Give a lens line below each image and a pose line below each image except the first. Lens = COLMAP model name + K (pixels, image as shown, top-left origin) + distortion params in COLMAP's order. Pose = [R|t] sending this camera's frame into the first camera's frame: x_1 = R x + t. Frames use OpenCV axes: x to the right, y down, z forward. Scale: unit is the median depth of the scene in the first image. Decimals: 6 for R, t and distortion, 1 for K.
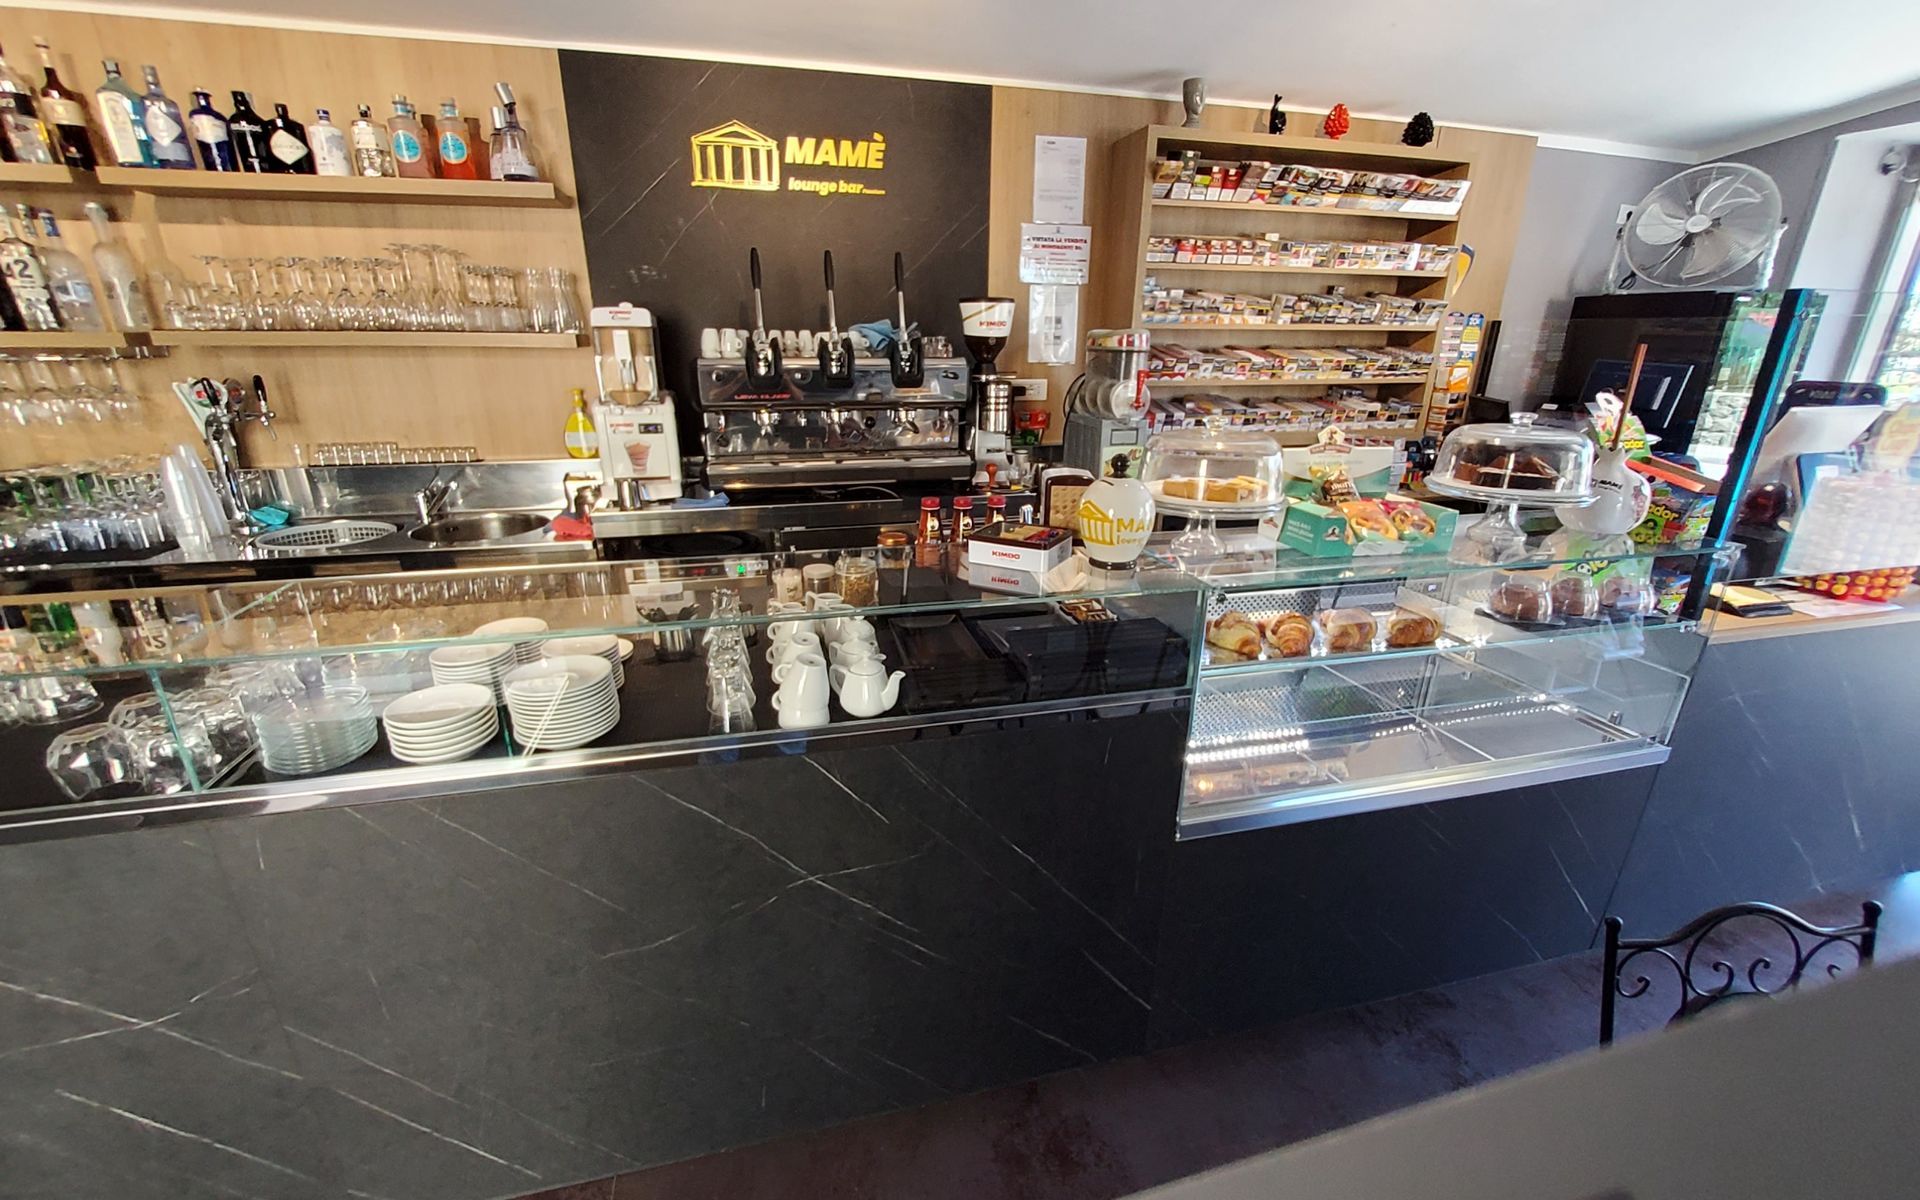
lens RADIAL K [[763.8, 0, 944.0], [0, 763.8, 621.1], [0, 0, 1]] dist [0.004333, -0.007166]
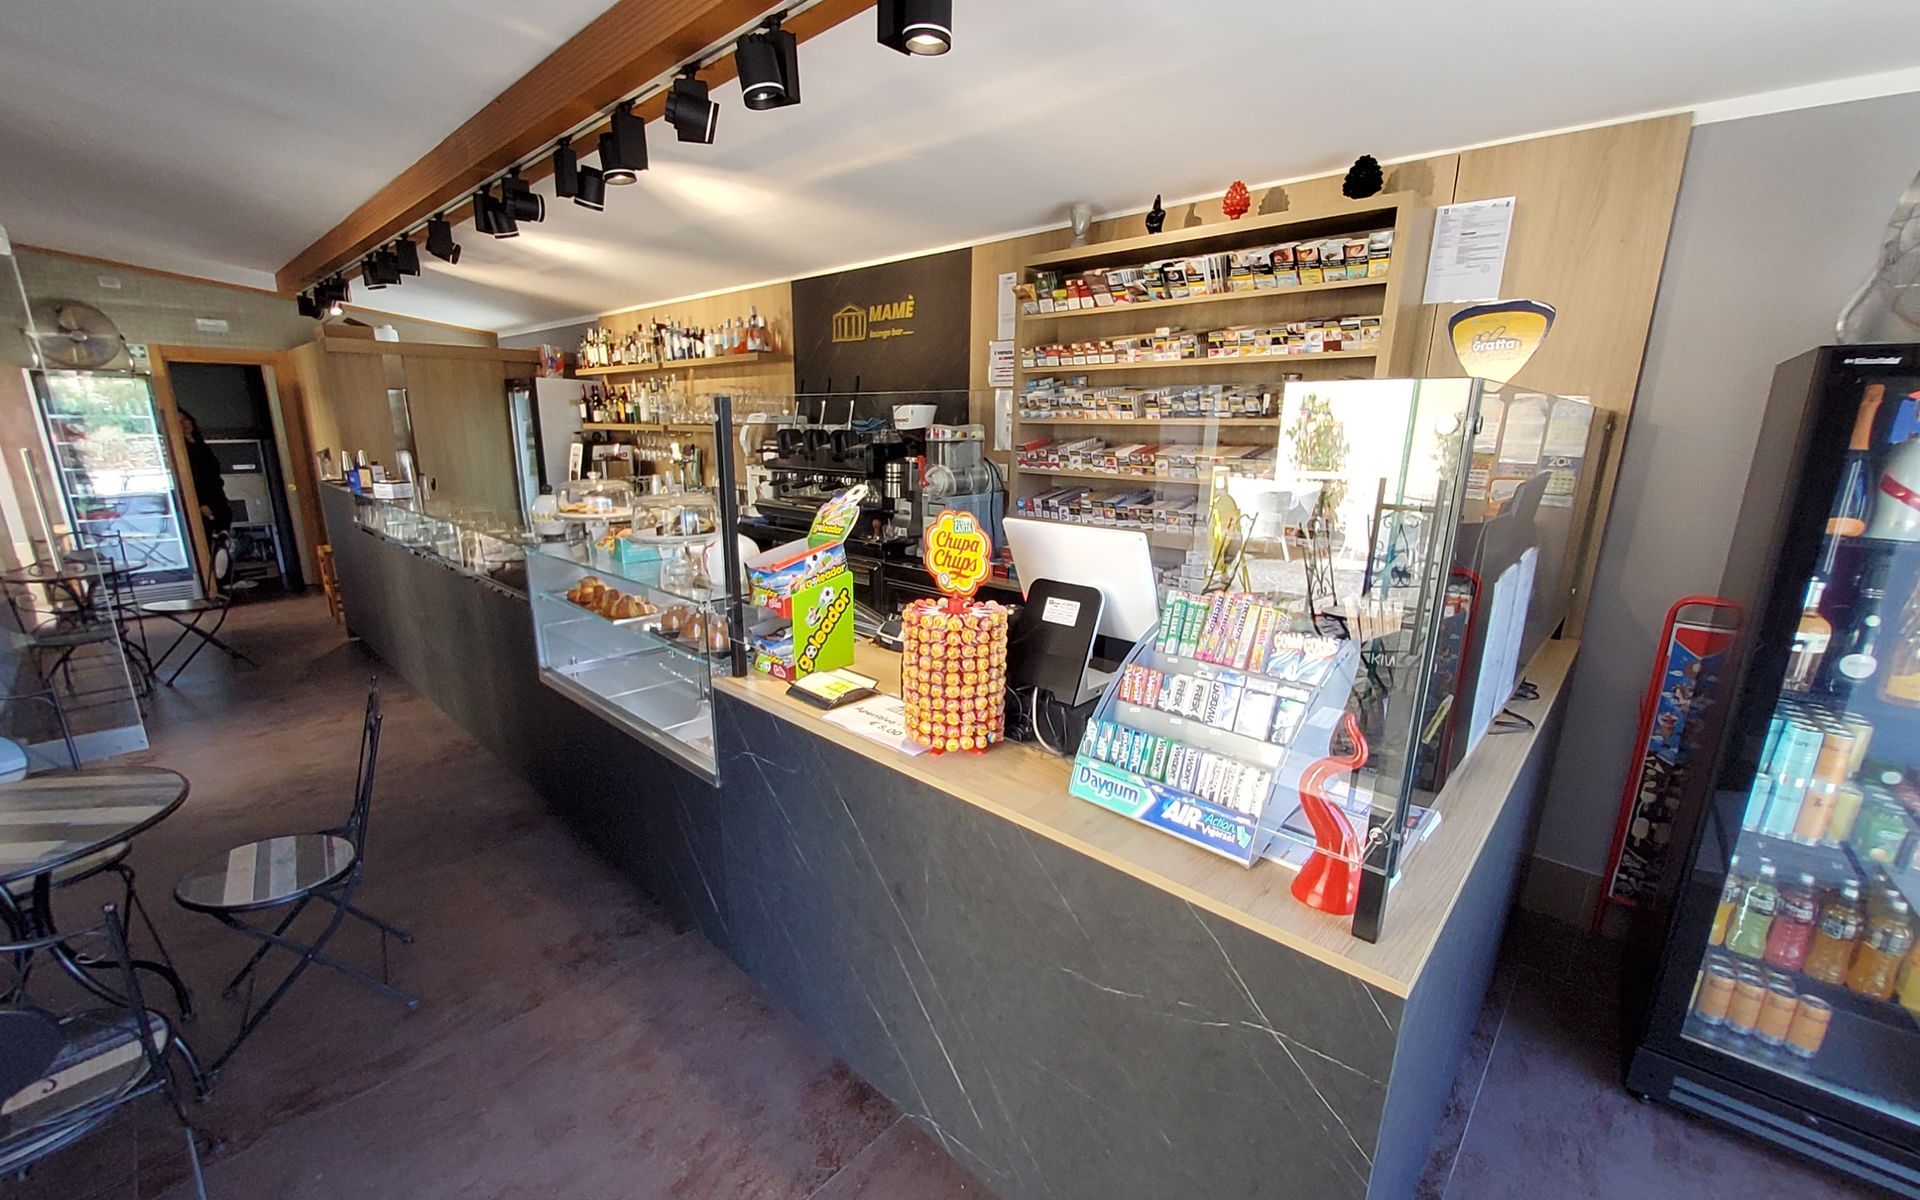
lens RADIAL K [[768.1, 0, 958.2], [0, 768.1, 658.9], [0, 0, 1]] dist [0.009132, -0.007341]
pose [[0.537084, 0.247215, -0.806490, 1.358837], [-0.297576, 0.950150, 0.093080, -0.136192], [0.789297, 0.190000, 0.583876, 0.342588]]
